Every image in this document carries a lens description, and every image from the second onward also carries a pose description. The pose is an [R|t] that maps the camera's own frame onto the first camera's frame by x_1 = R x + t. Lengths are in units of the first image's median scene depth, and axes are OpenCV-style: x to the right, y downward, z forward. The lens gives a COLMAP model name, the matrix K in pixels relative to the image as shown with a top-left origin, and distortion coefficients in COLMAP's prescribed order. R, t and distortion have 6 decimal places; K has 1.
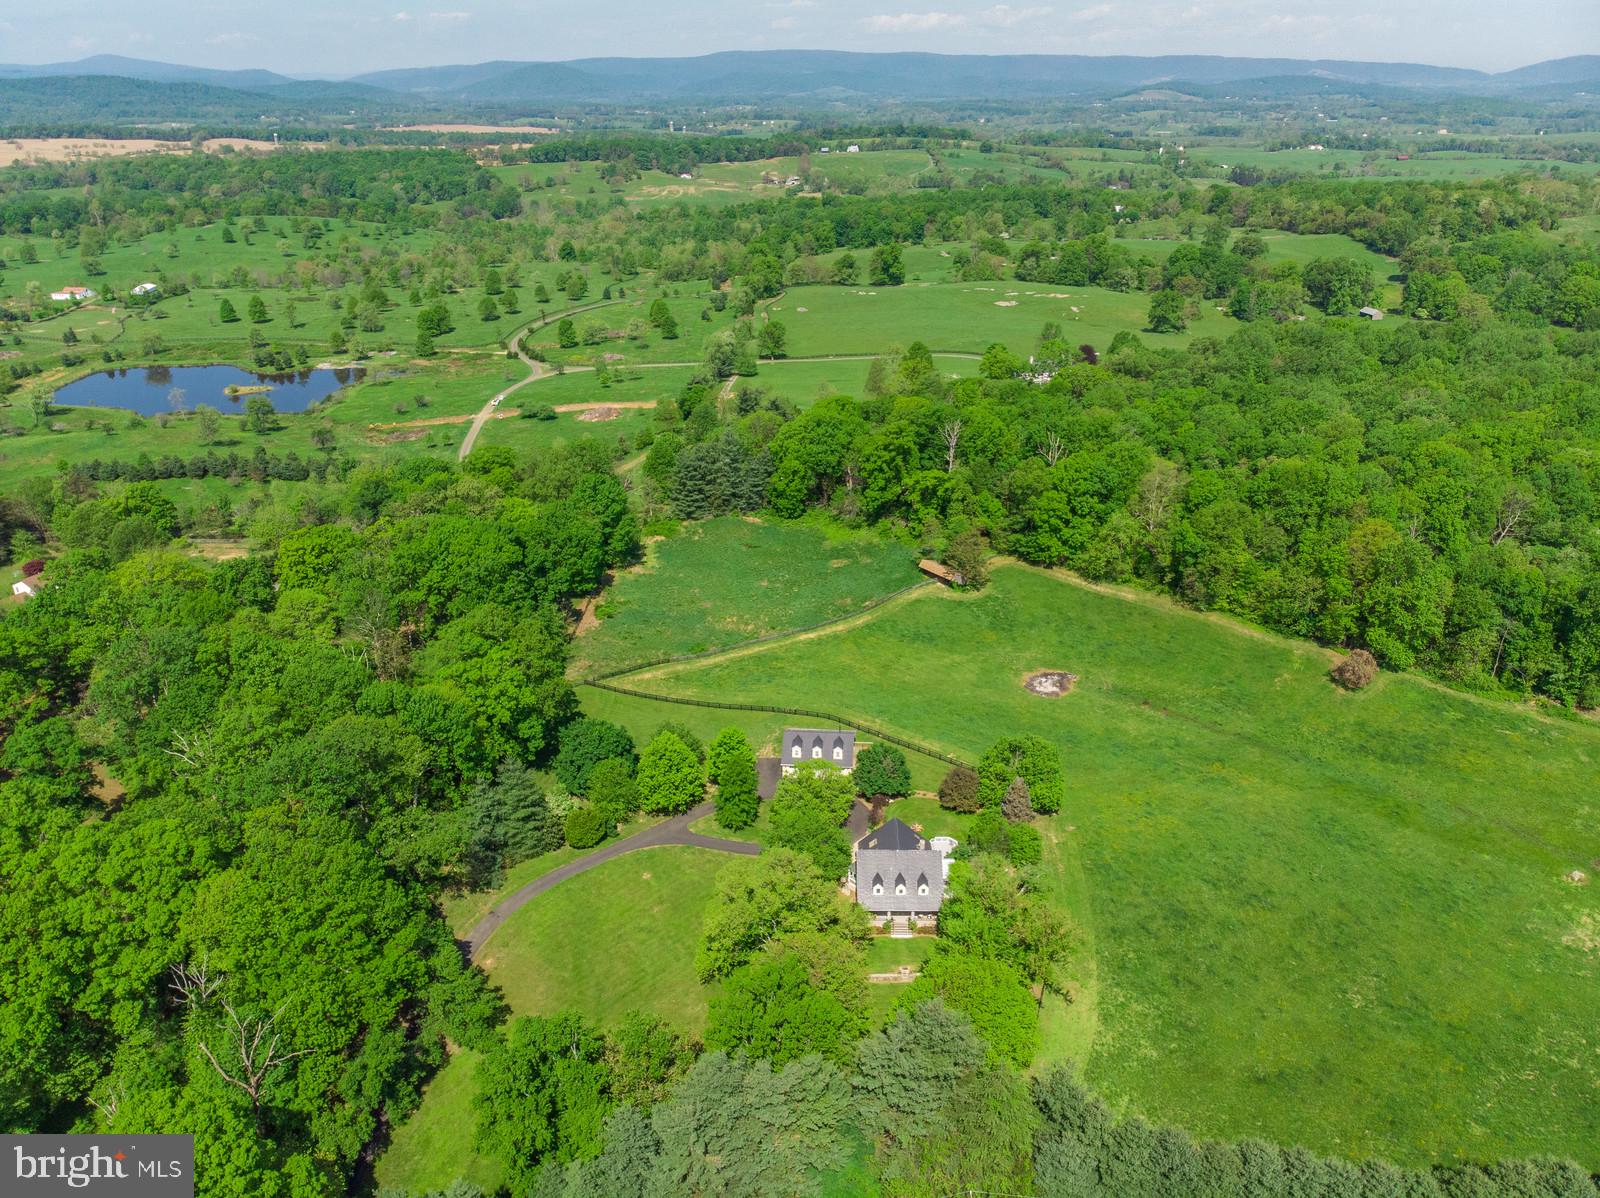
lens RADIAL K [[1146.2, 0, 796.9], [0, 1146.2, 598.6], [0, 0, 1]] dist [-0.020863, 0.005317]
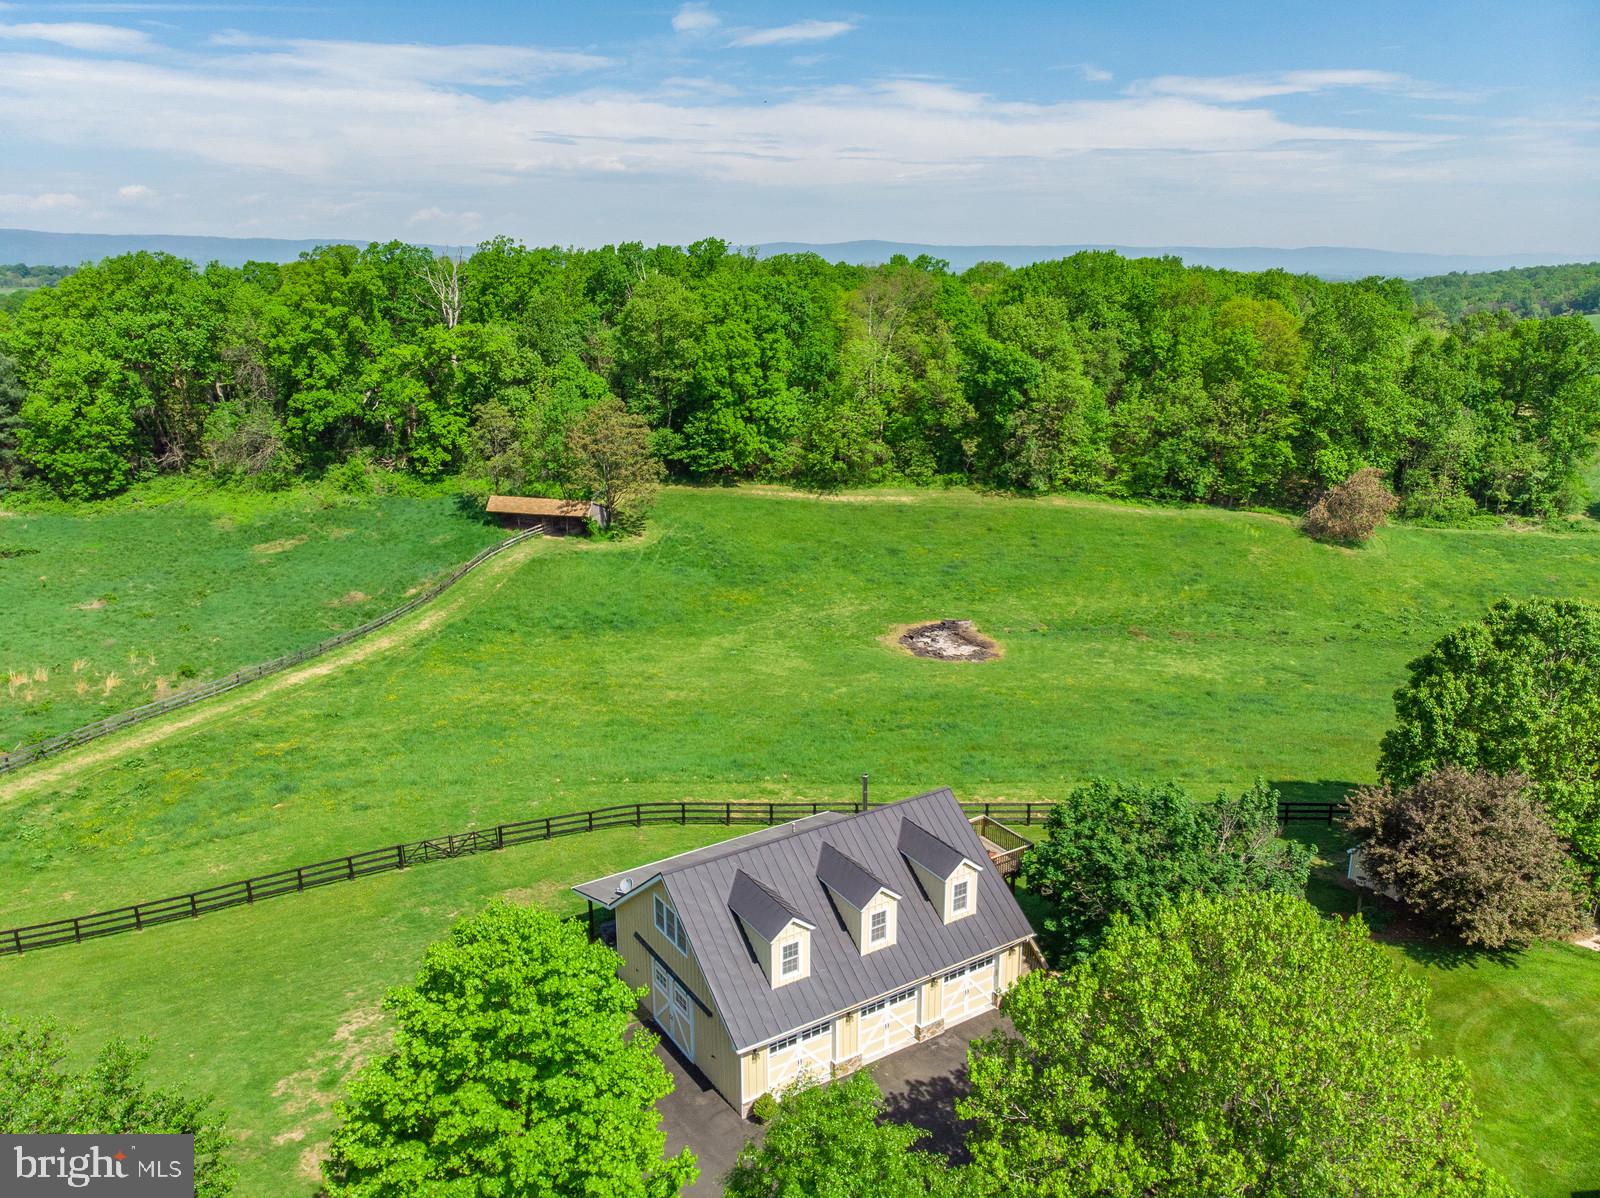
lens RADIAL K [[1146.2, 0, 797.5], [0, 1146.2, 599.3], [0, 0, 1]] dist [-0.020863, 0.005317]
pose [[0.778678, -0.153552, 0.608343, -0.069193], [0.242217, 0.967995, -0.065706, 0.059374], [-0.578784, 0.198515, 0.790949, 0.558470]]
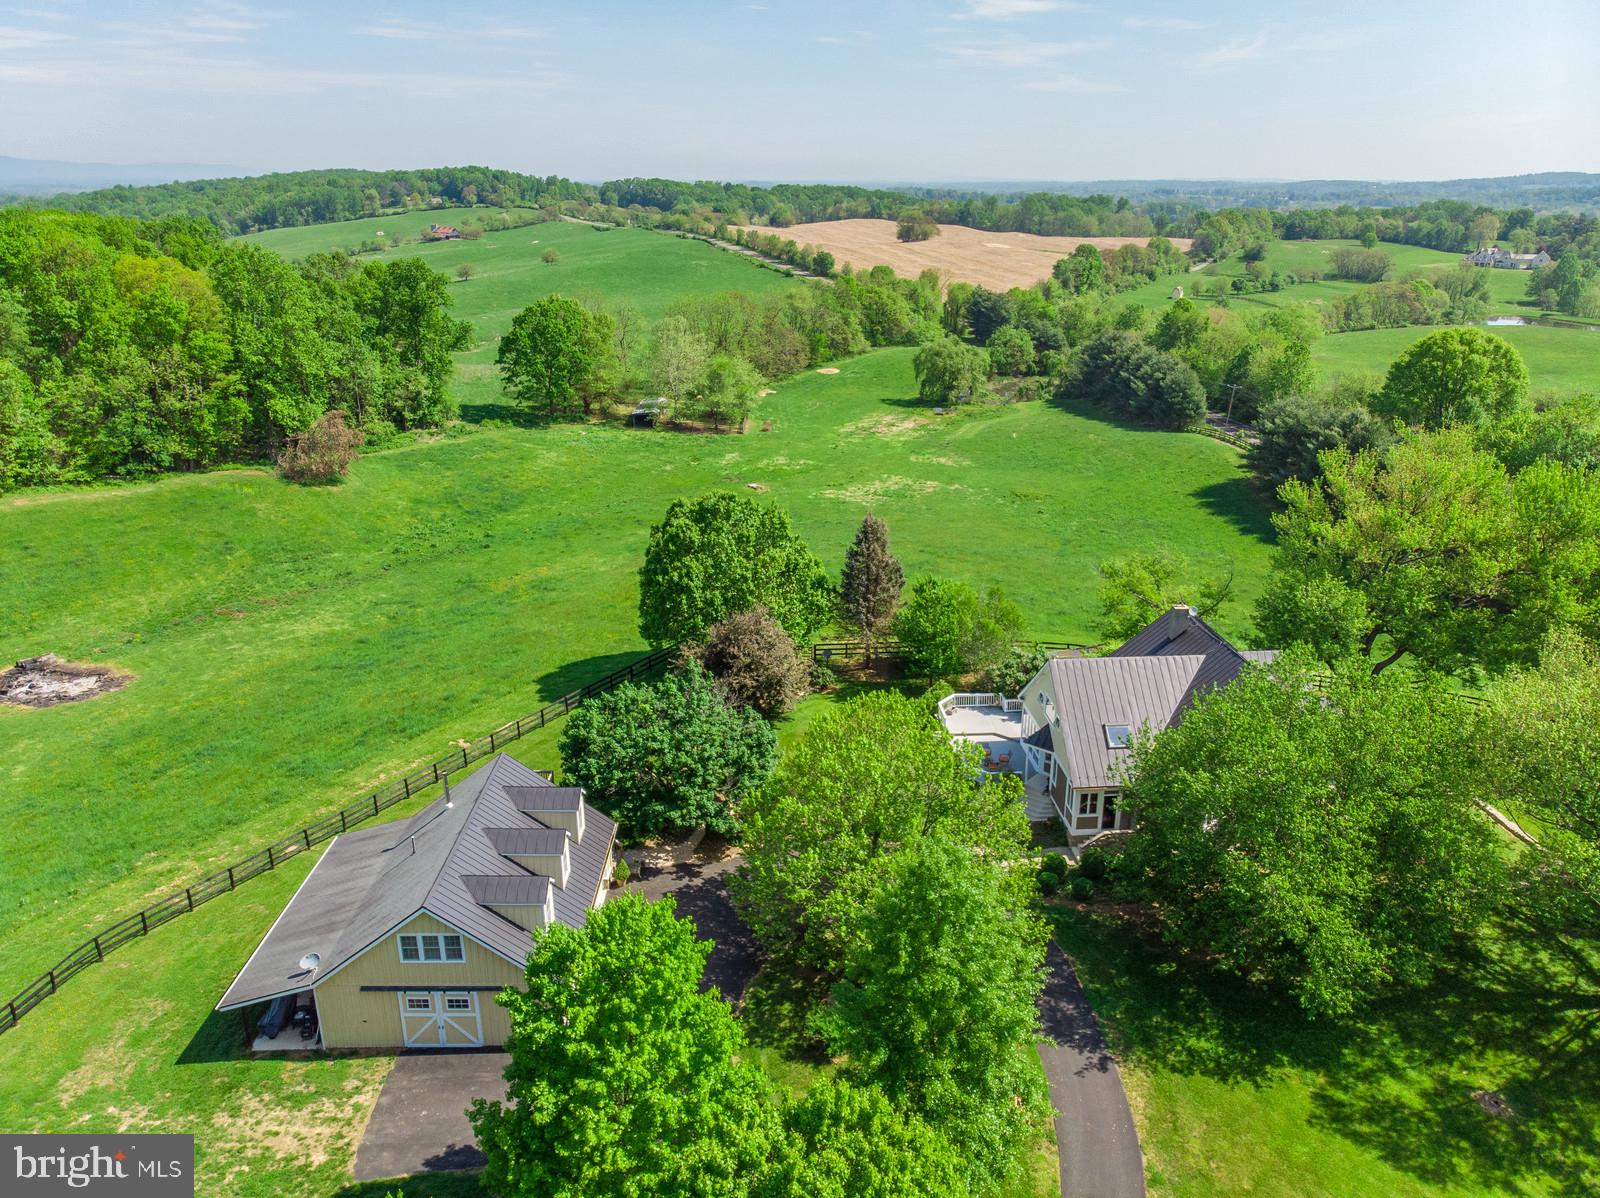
lens RADIAL K [[1170.0, 0, 791.7], [0, 1170.0, 601.3], [0, 0, 1]] dist [-0.025466, 0.010923]
pose [[-0.124387, -0.314820, 0.940966, -0.135486], [0.400212, 0.851850, 0.337908, 0.015543], [-0.907942, 0.418617, 0.020036, 0.614006]]
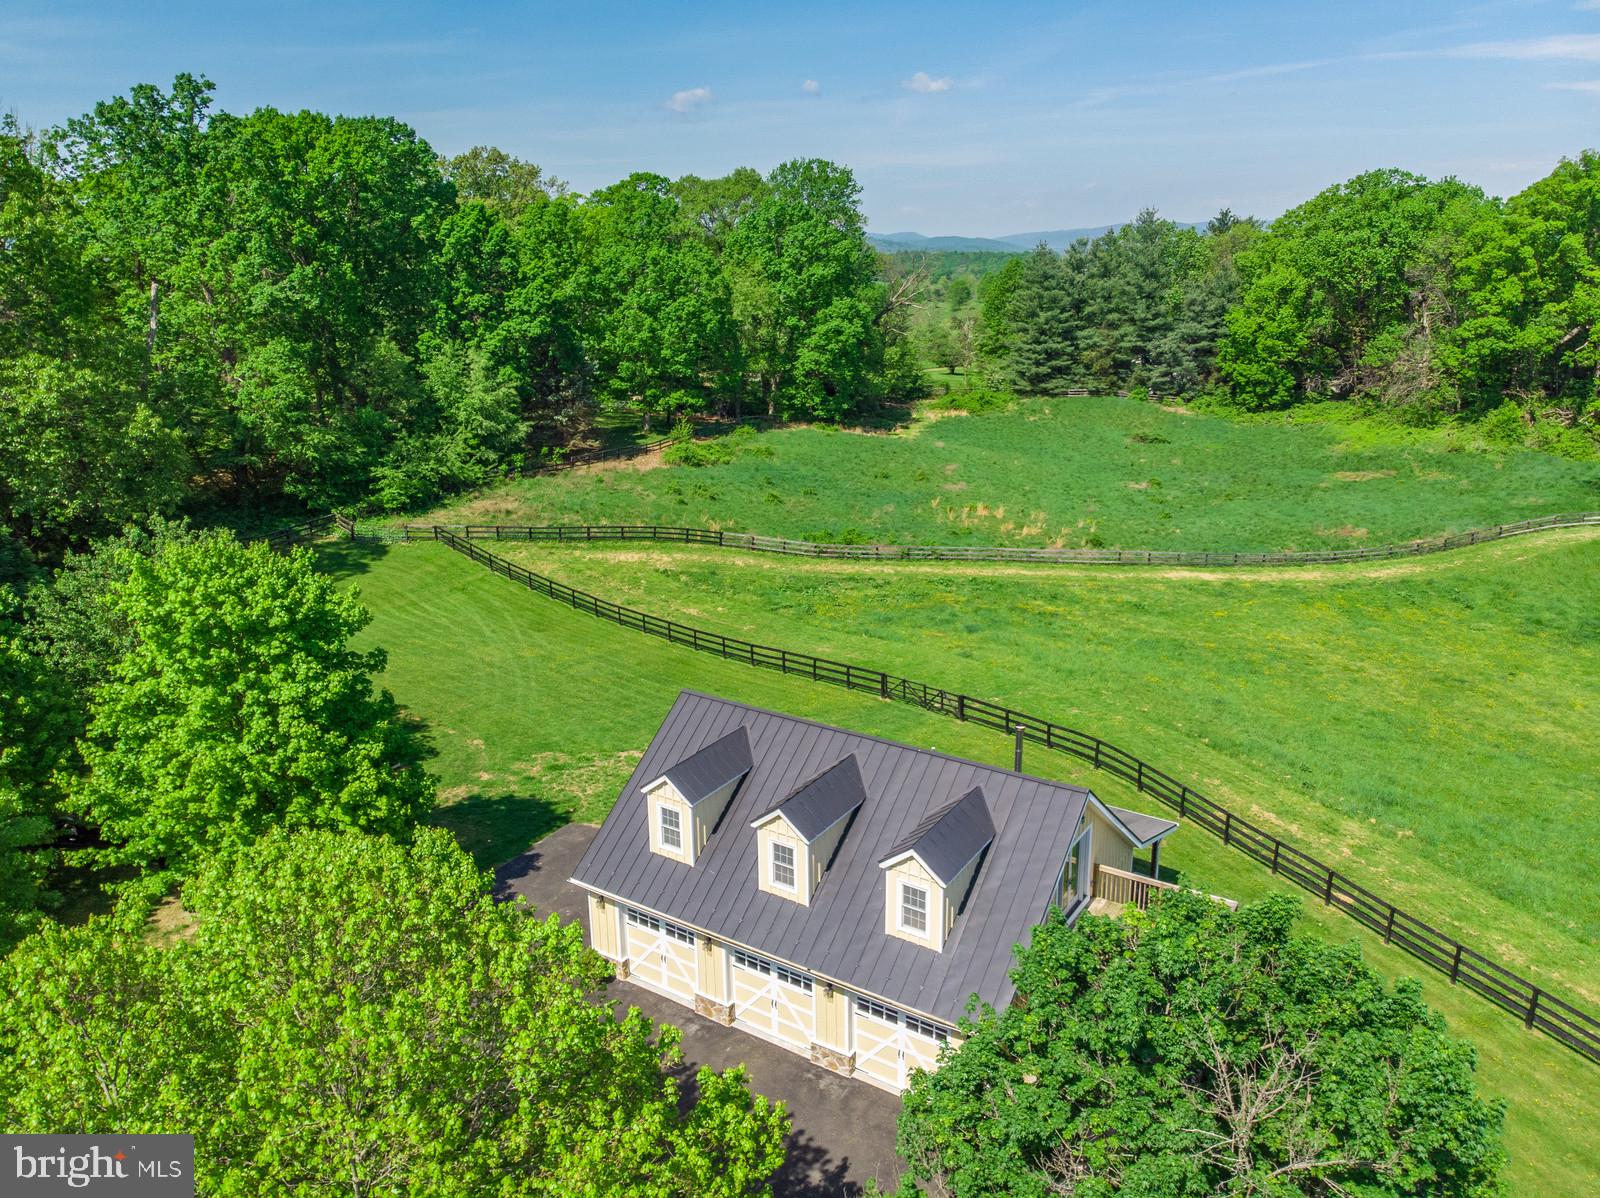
lens RADIAL K [[1146.2, 0, 804.1], [0, 1146.2, 588.2], [0, 0, 1]] dist [-0.020863, 0.005317]
pose [[0.880566, 0.138945, -0.453097, 0.051066], [-0.199148, 0.976035, -0.087723, 0.074741], [0.430050, 0.167479, 0.887134, 0.578029]]
